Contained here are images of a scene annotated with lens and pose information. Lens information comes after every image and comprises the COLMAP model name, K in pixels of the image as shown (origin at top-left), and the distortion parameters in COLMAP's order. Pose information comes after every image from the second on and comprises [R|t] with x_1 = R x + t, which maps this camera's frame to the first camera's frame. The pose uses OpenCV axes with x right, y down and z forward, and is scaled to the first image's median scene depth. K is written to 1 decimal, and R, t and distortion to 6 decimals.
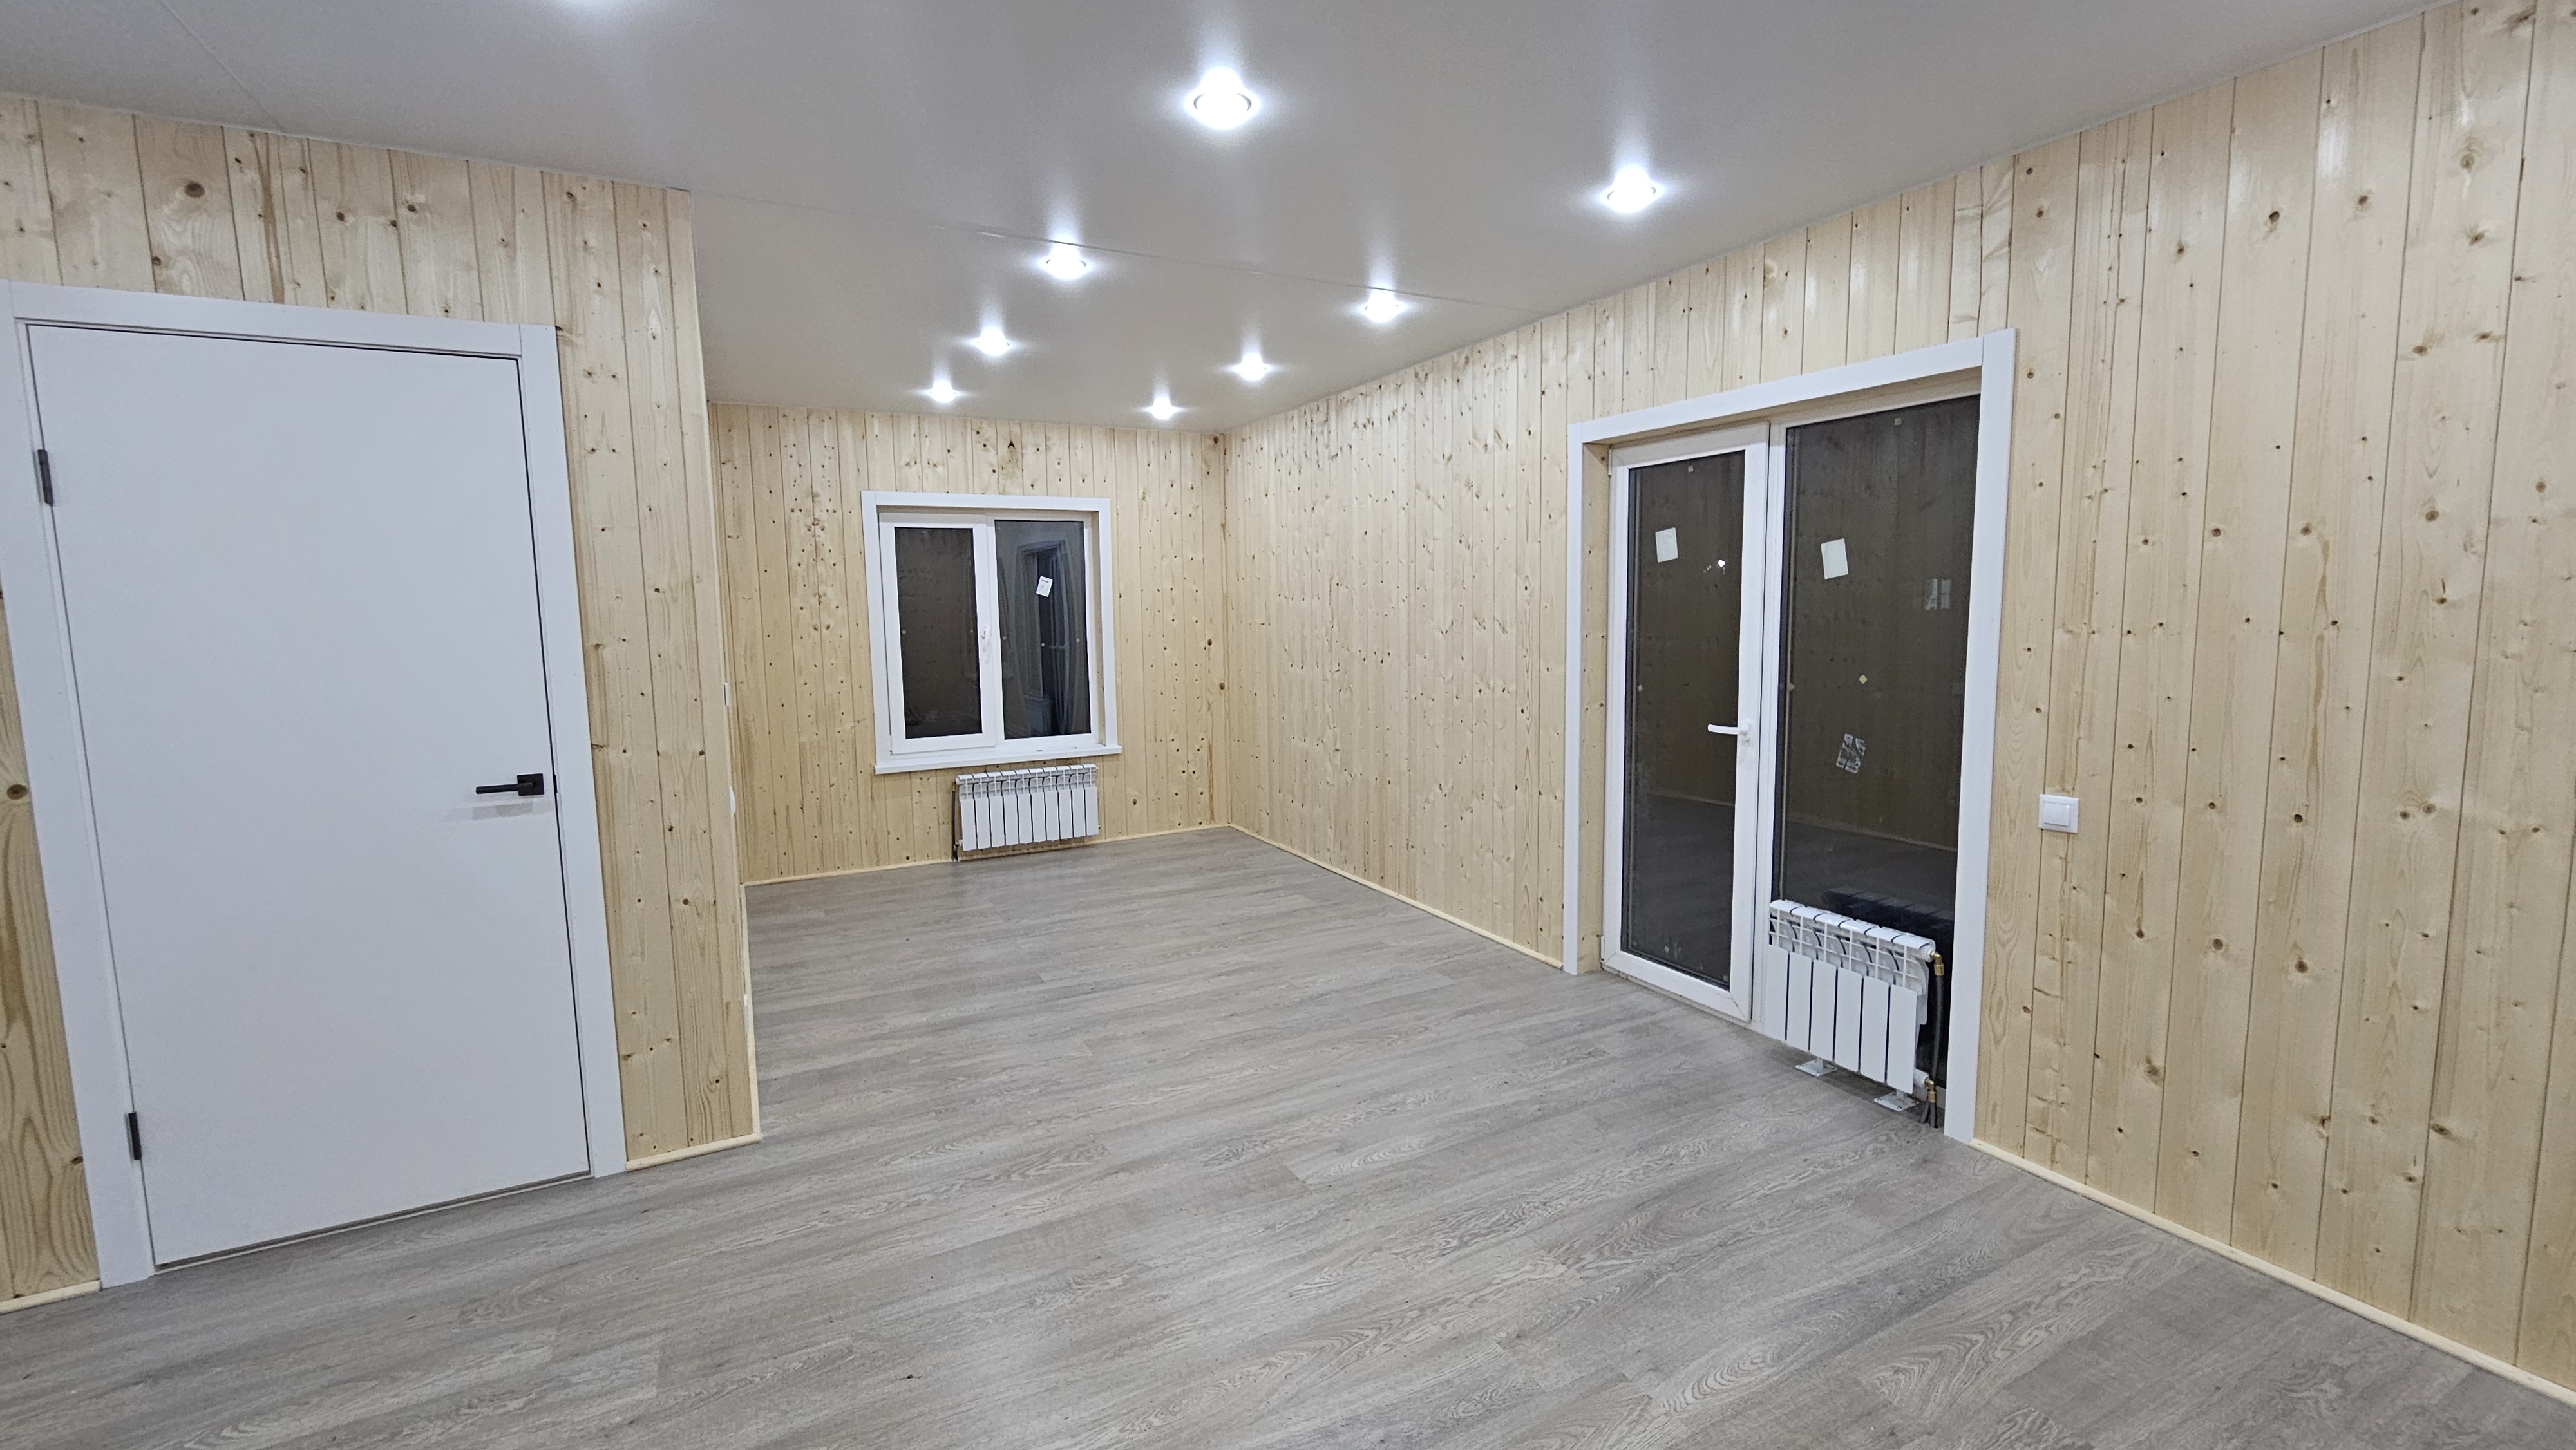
lens RADIAL K [[1083.8, 0, 1286.5], [0, 1083.8, 711.8], [0, 0, 1]] dist [-0.000705, -0.000131]
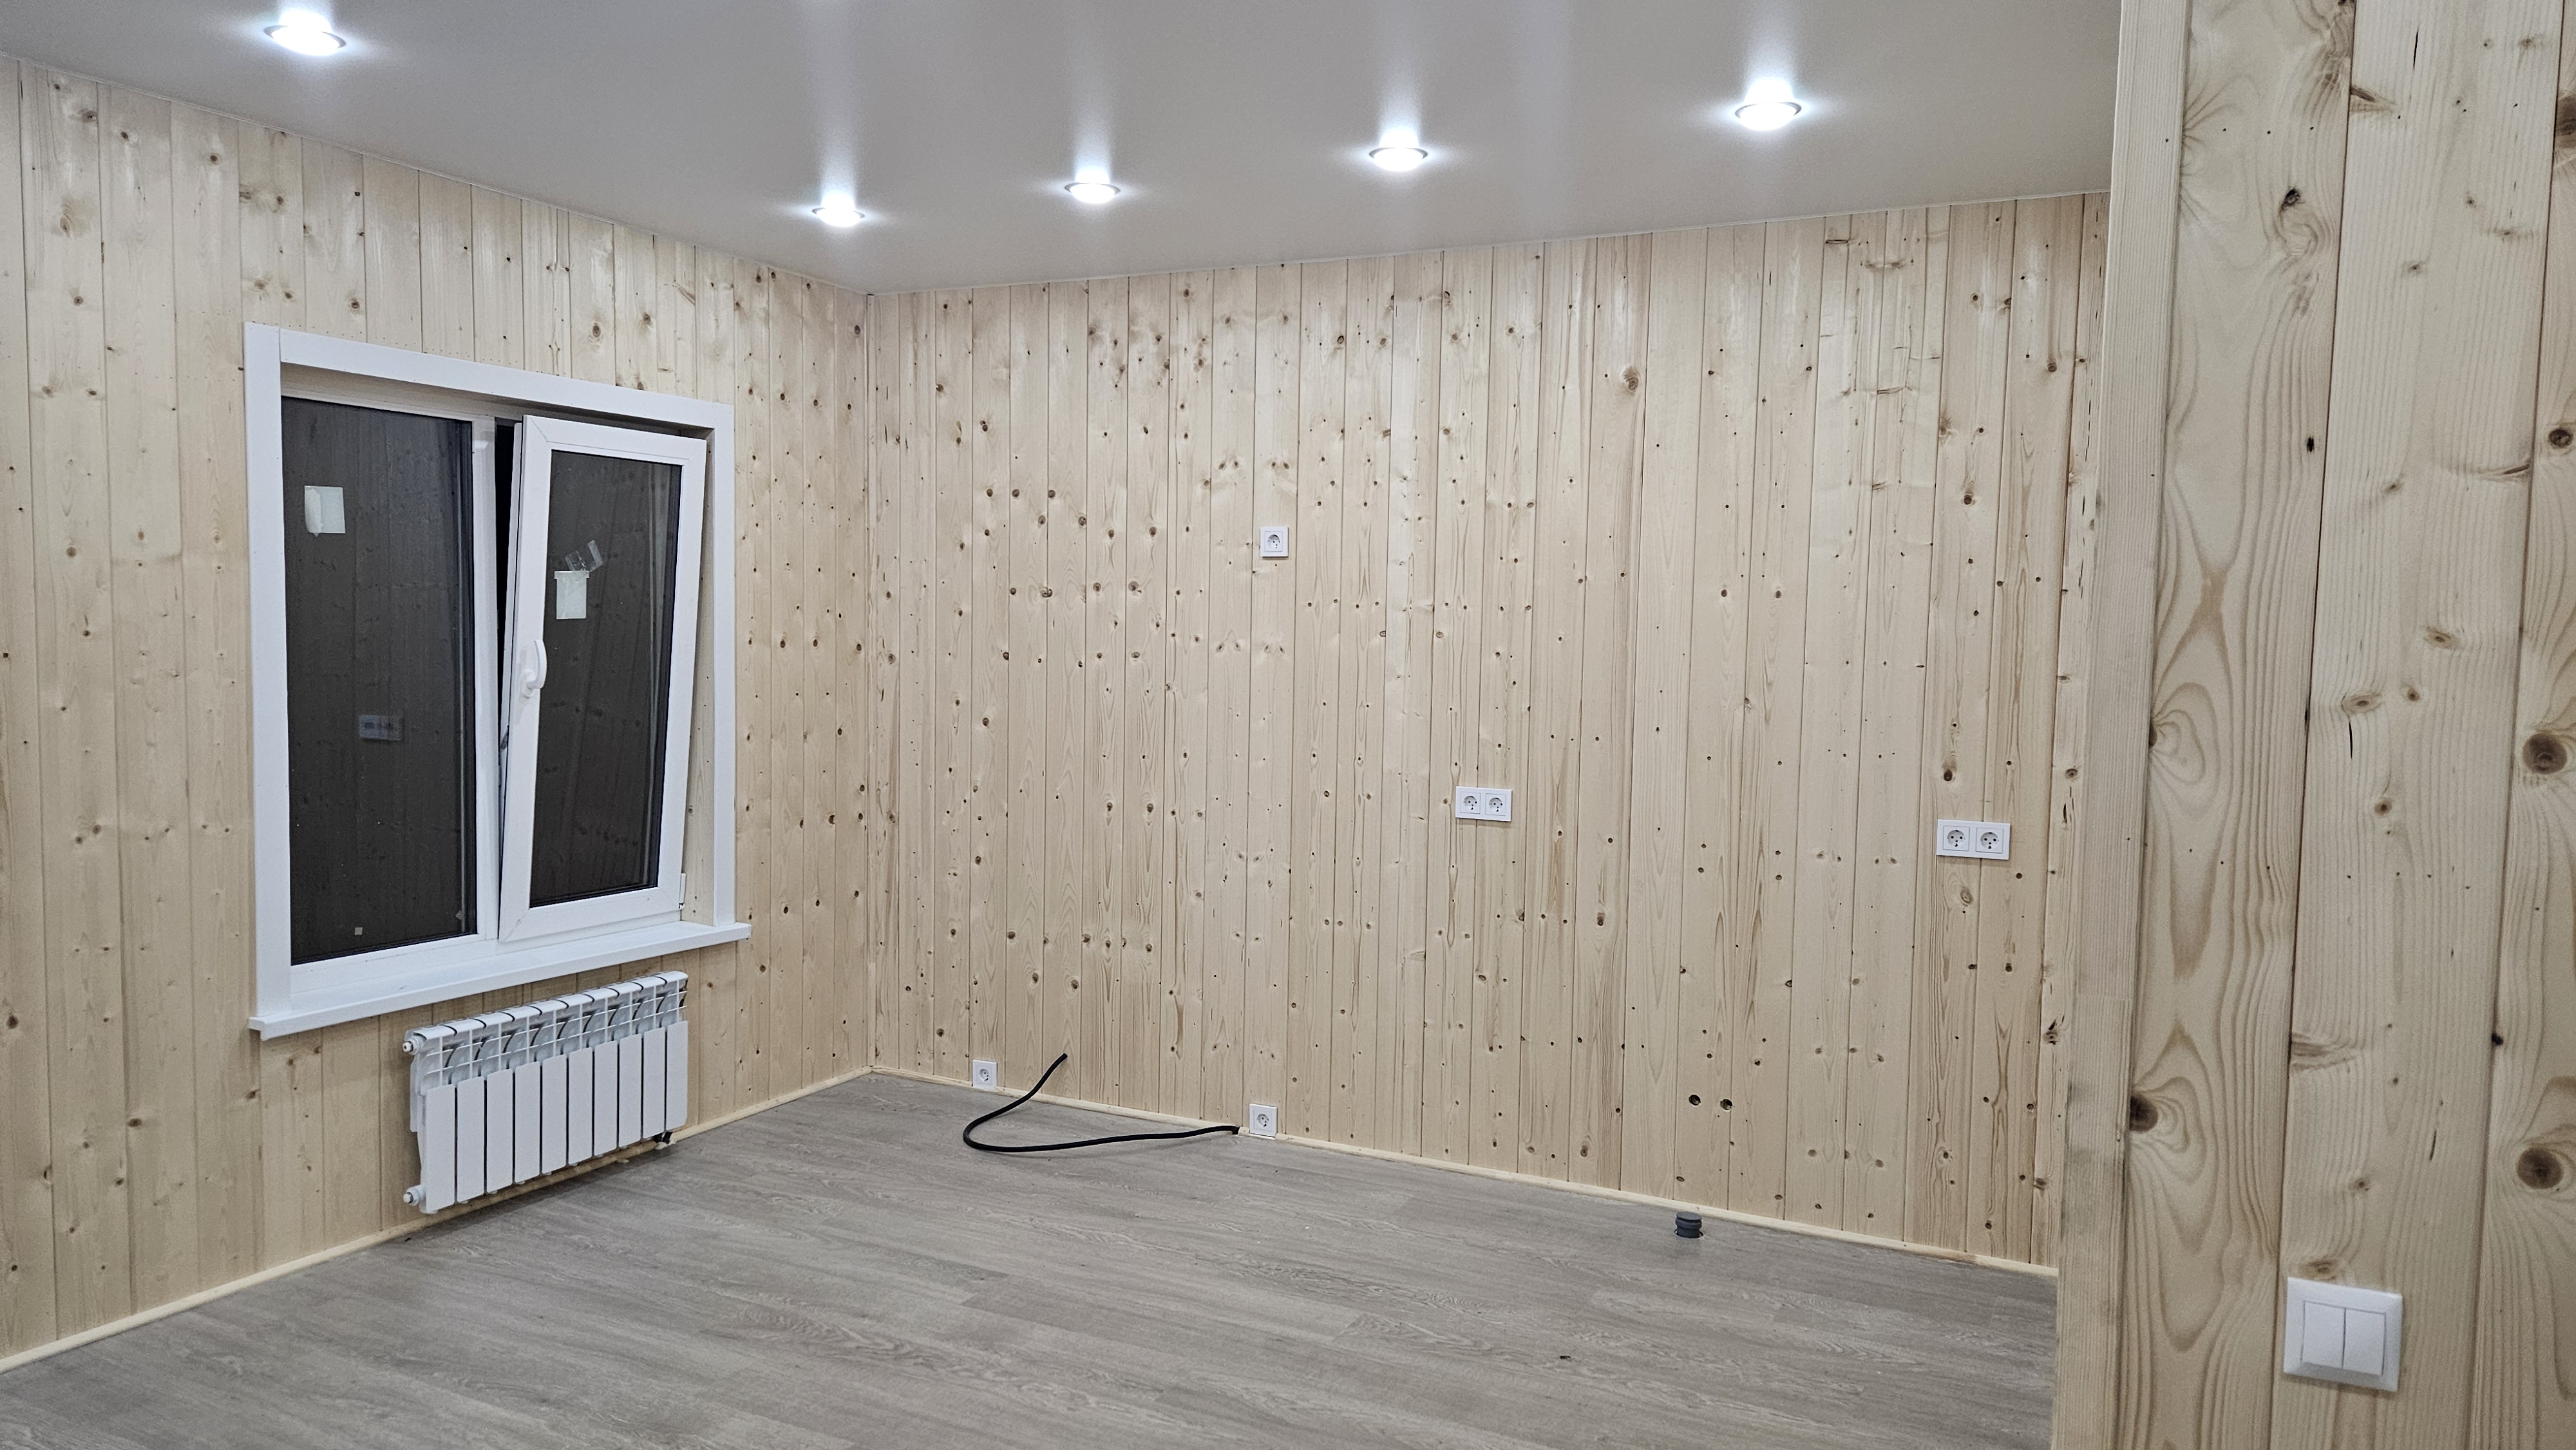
lens RADIAL K [[1713.6, 0, 1288.7], [0, 1713.6, 737.0], [0, 0, 1]] dist [0.075058, -0.001235]
pose [[-0.592875, -0.047861, 0.803871, -1.035441], [0.075436, 0.990542, 0.114611, -0.111956], [-0.801754, 0.128591, -0.583657, 1.079617]]
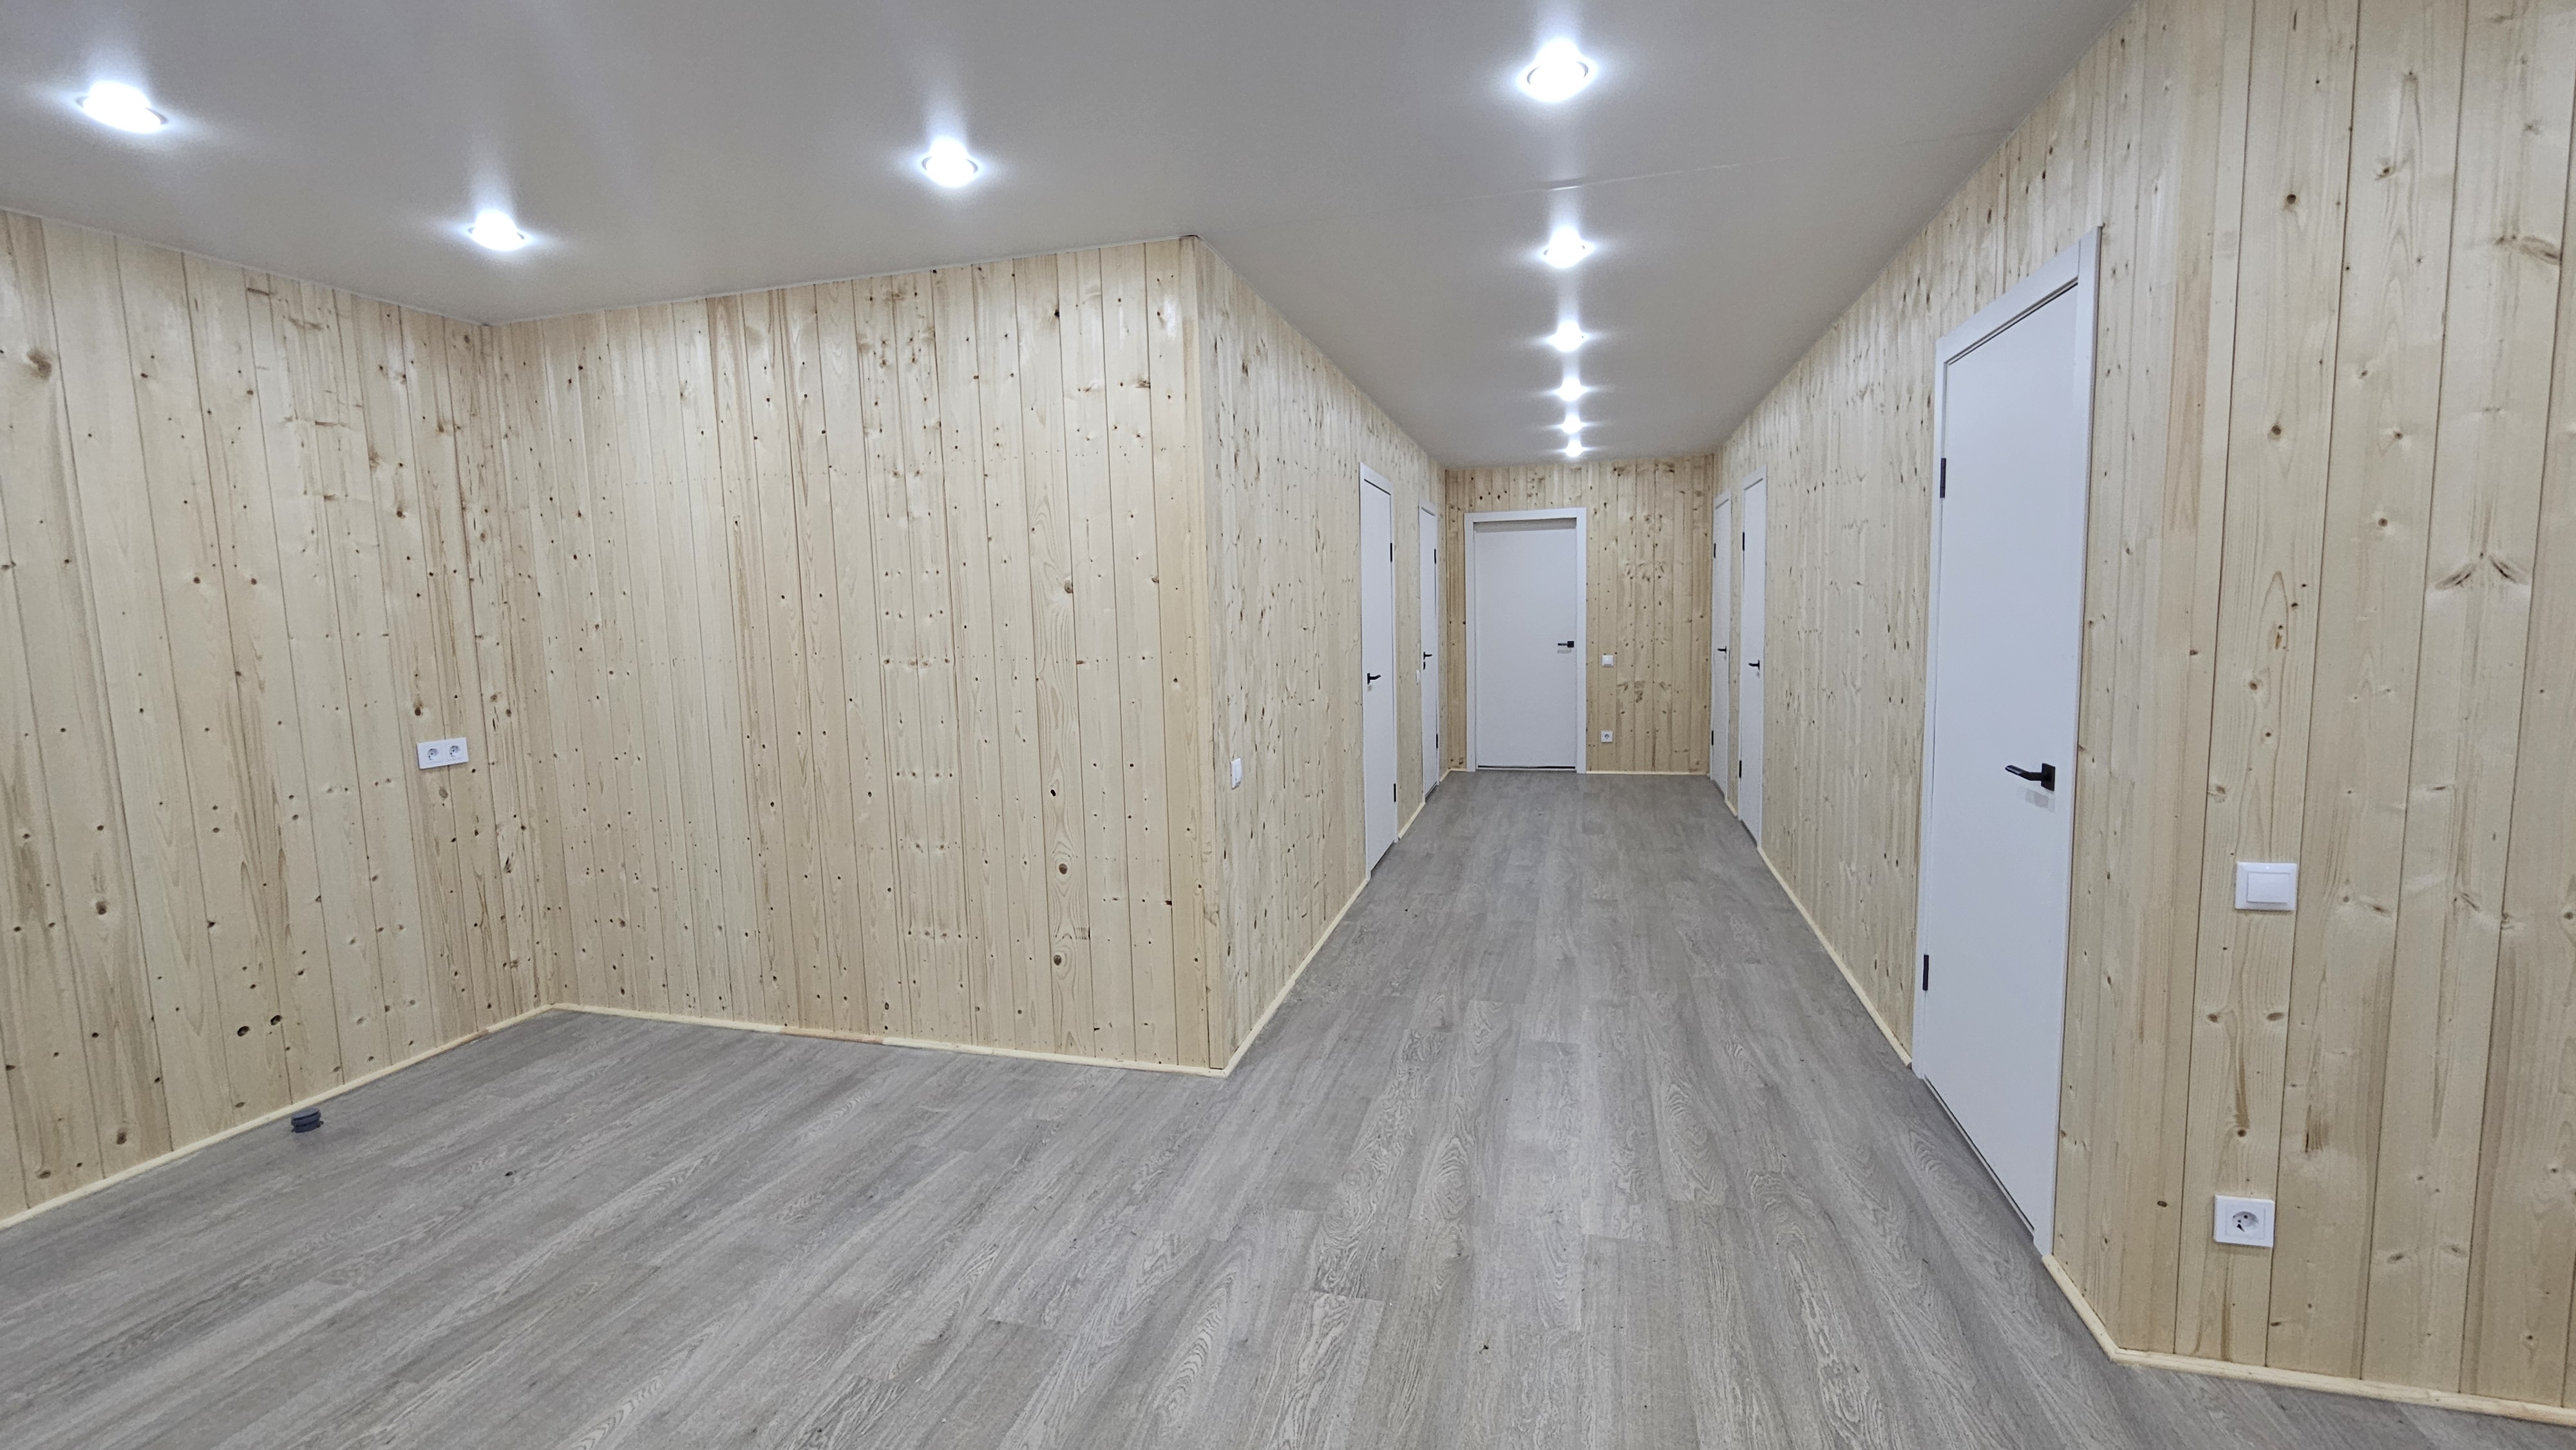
lens RADIAL K [[1083.8, 0, 1286.5], [0, 1083.8, 711.8], [0, 0, 1]] dist [-0.000705, -0.000131]
pose [[-0.675948, 0.111018, -0.728539, 0.472600], [-0.039674, 0.981672, 0.186401, -0.163824], [0.735880, 0.154901, -0.659156, 1.501389]]
